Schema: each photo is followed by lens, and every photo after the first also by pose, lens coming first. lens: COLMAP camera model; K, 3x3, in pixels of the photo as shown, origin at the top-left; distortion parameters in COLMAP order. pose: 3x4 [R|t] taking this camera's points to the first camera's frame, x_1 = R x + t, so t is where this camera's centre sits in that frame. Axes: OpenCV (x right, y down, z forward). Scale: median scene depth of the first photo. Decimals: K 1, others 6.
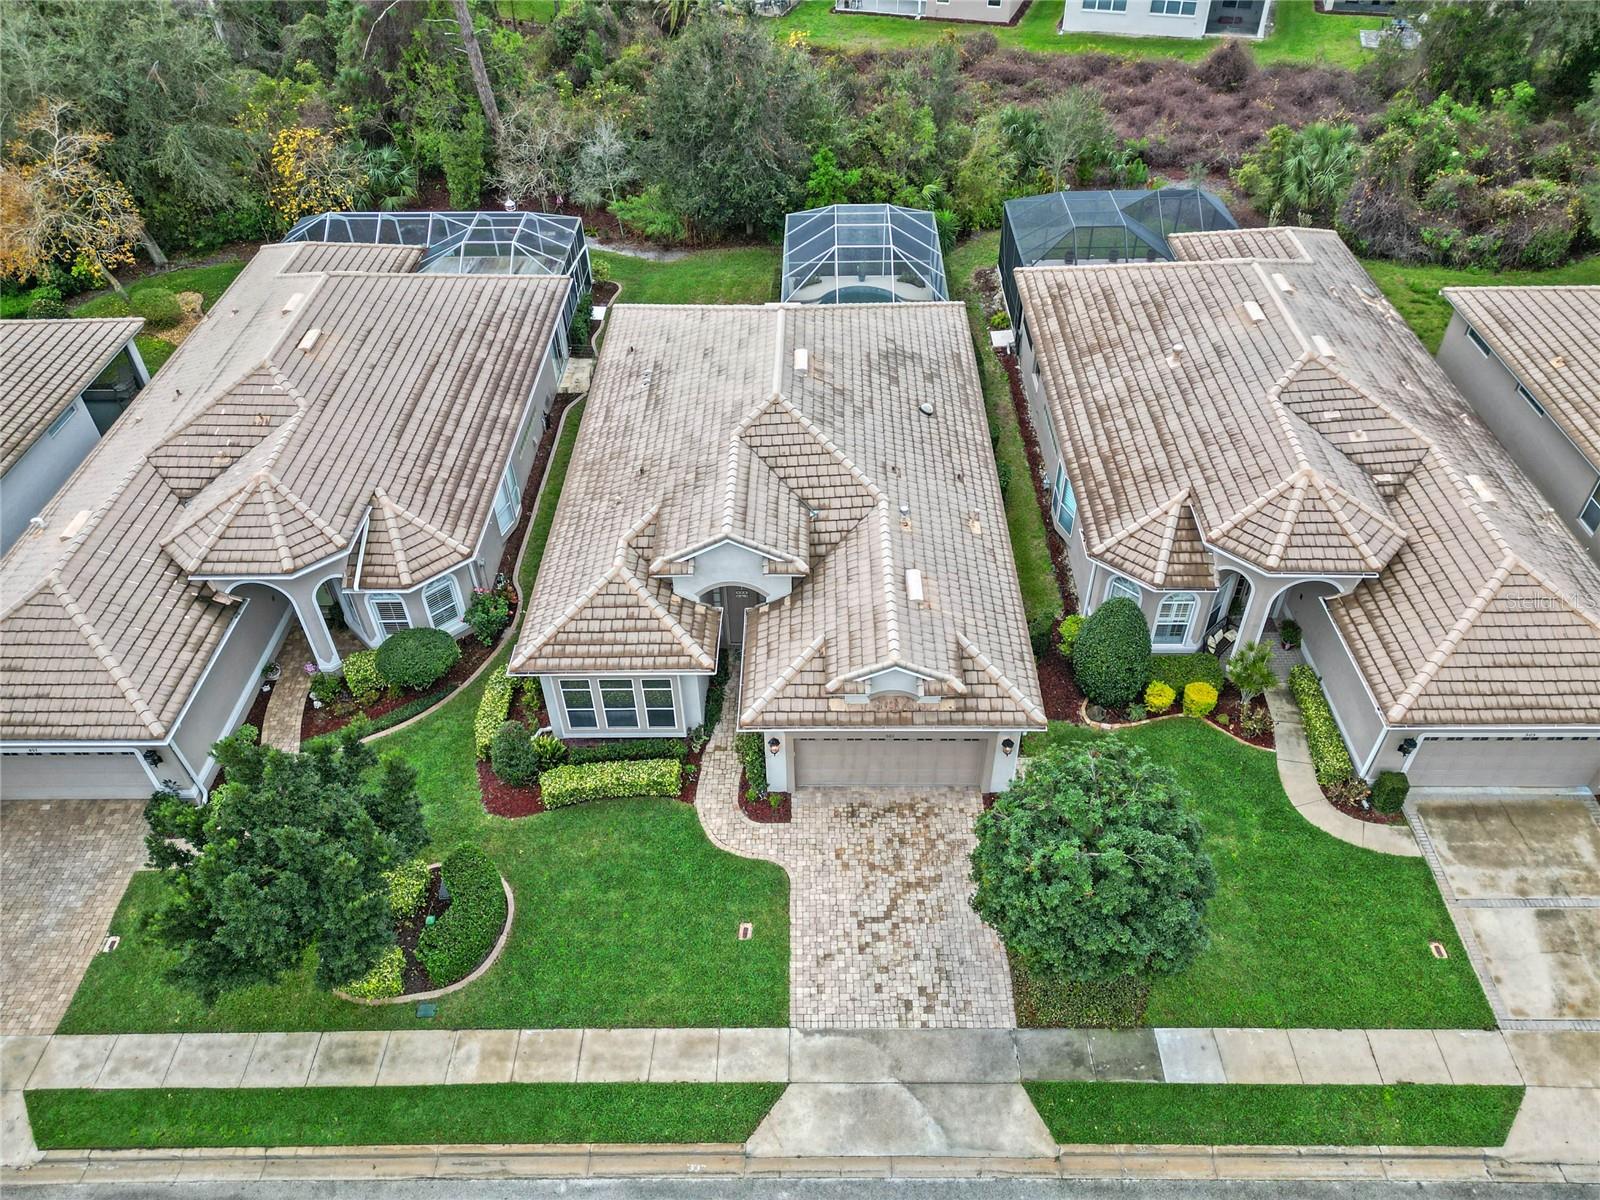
lens RADIAL K [[1169.5, 0, 814.5], [0, 1169.5, 534.7], [0, 0, 1]] dist [0.079574, -0.079153]
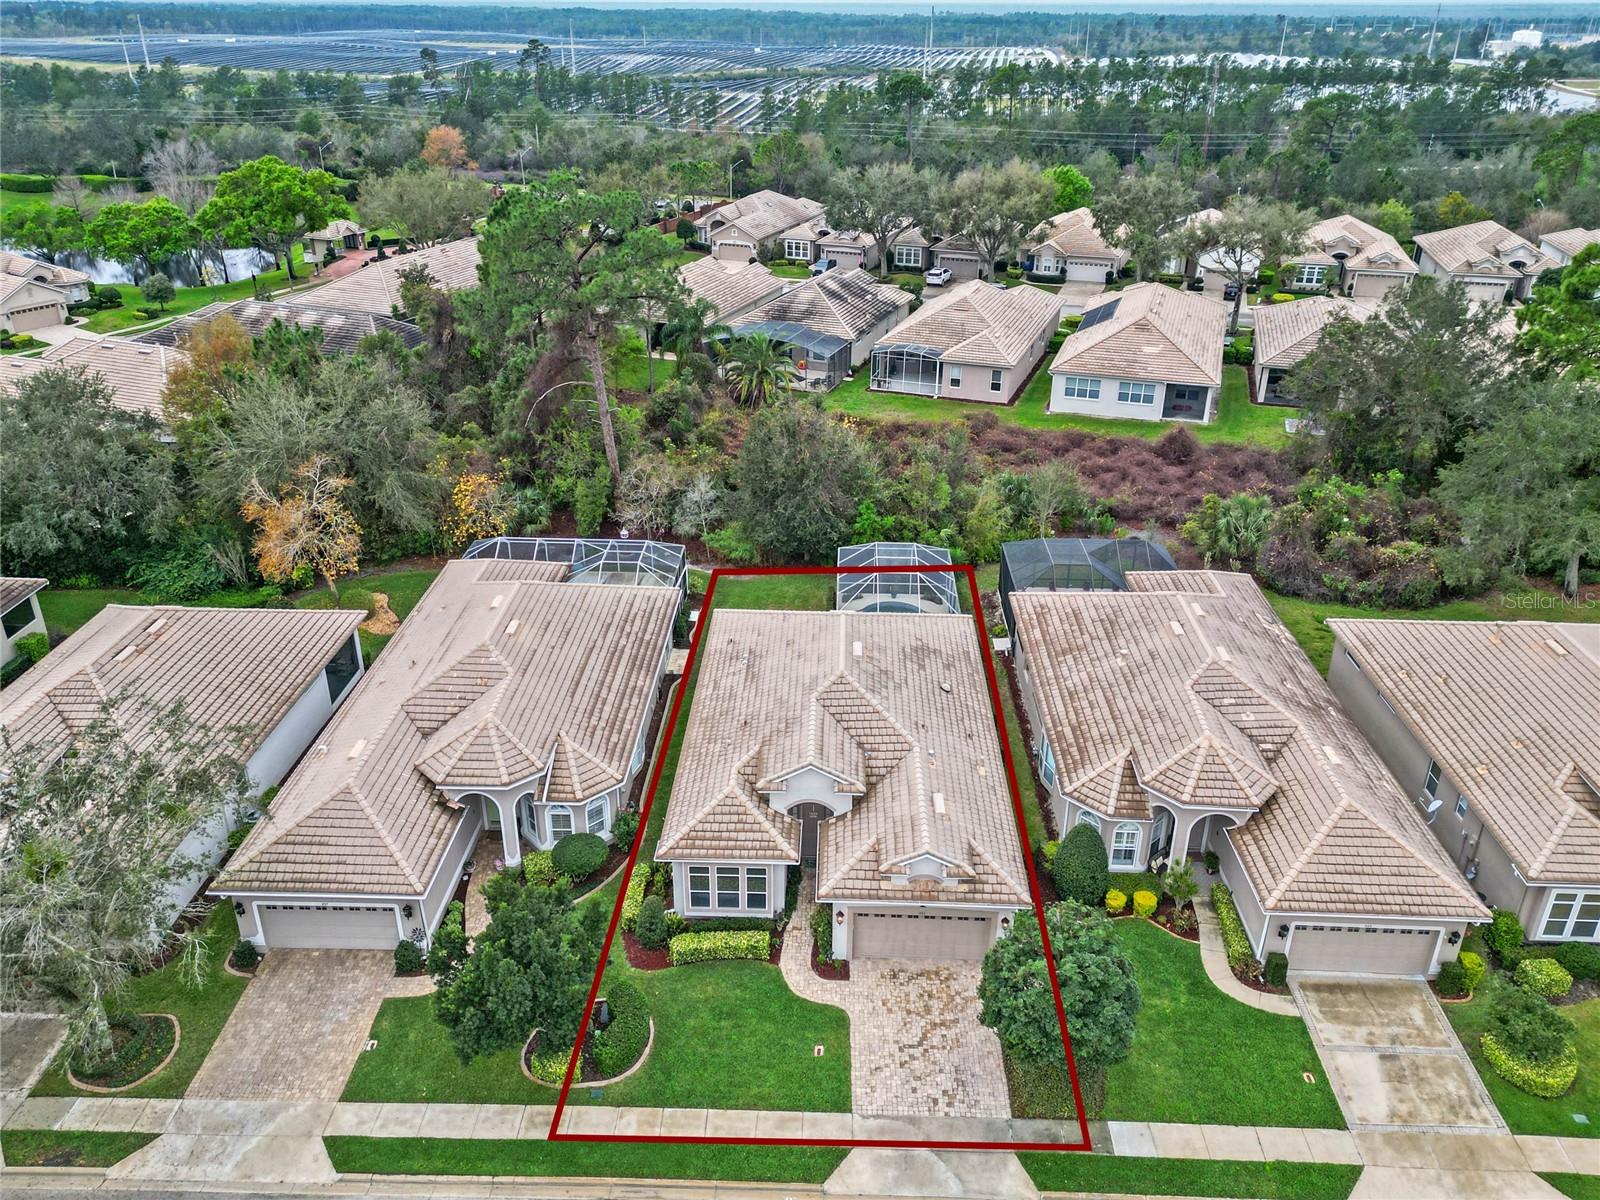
lens RADIAL K [[1202.8, 0, 815.4], [0, 1202.8, 480.4], [0, 0, 1]] dist [0.096851, -0.116249]
pose [[0.999480, 0.029499, -0.013007, -0.058967], [-0.032055, 0.952382, -0.303217, 0.120285], [0.003443, 0.303476, 0.952833, -0.546827]]
